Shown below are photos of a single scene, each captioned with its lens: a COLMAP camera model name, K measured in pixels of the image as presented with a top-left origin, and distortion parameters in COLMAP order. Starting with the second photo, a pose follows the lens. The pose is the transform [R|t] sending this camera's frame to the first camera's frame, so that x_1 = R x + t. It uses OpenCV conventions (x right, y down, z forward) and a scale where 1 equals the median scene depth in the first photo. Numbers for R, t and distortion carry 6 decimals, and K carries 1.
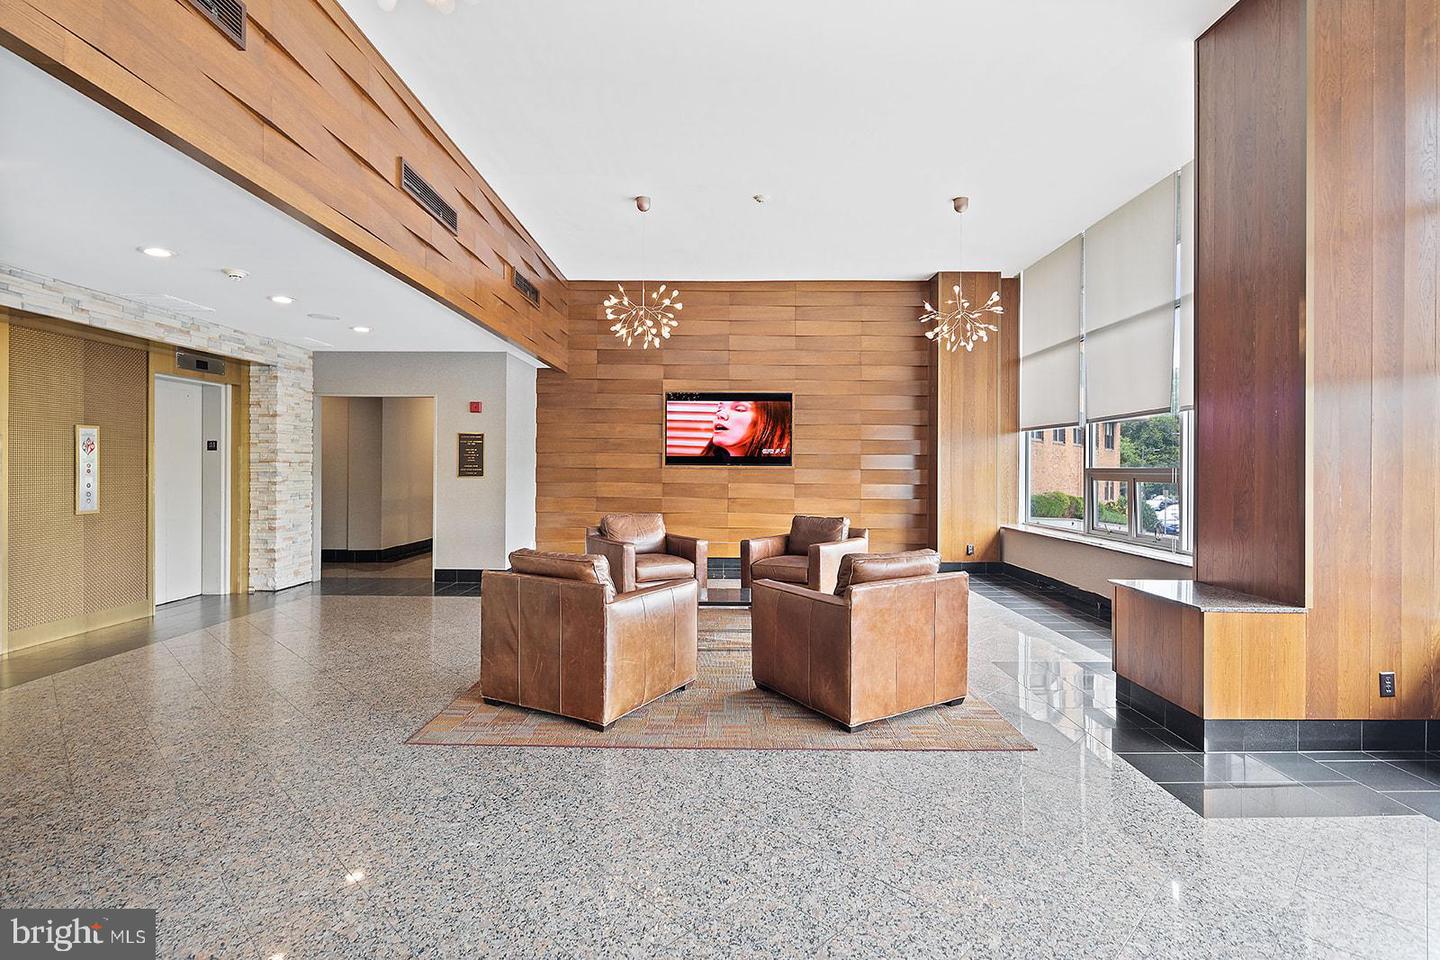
lens RADIAL K [[713.0, 0, 720.0], [0, 713.0, 480.0], [0, 0, 1]] dist [-0.002012, -0.000345]
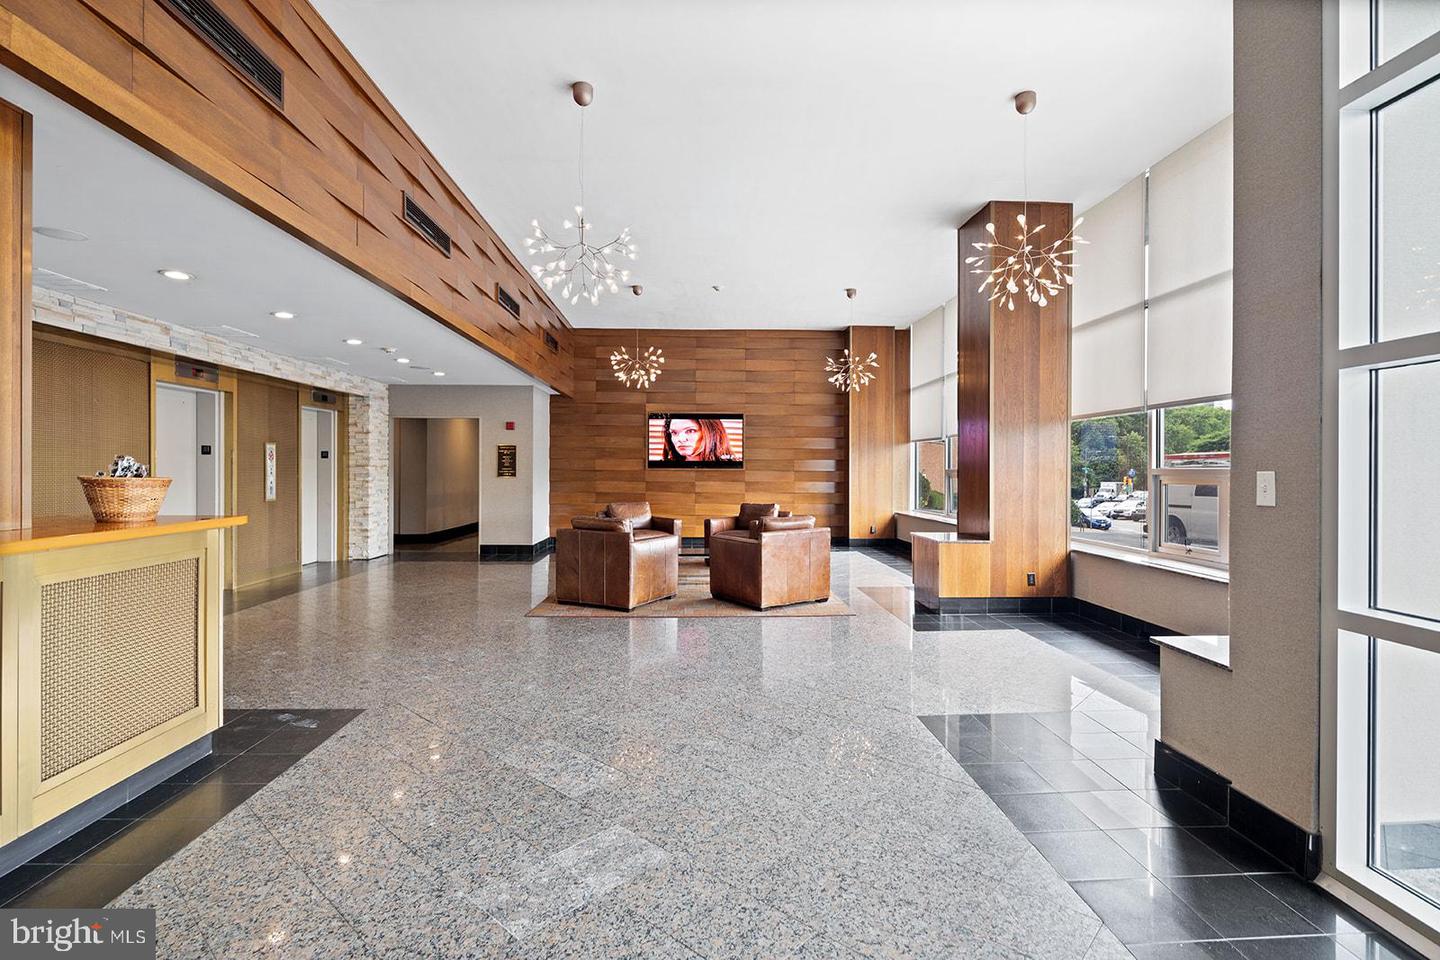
lens RADIAL K [[713.0, 0, 720.0], [0, 713.0, 480.0], [0, 0, 1]] dist [-0.002012, -0.000345]
pose [[0.998905, -0.002783, 0.046703, -0.006301], [0.002903, 0.999993, -0.002502, 0.006743], [-0.046696, 0.002635, 0.998906, -0.417215]]
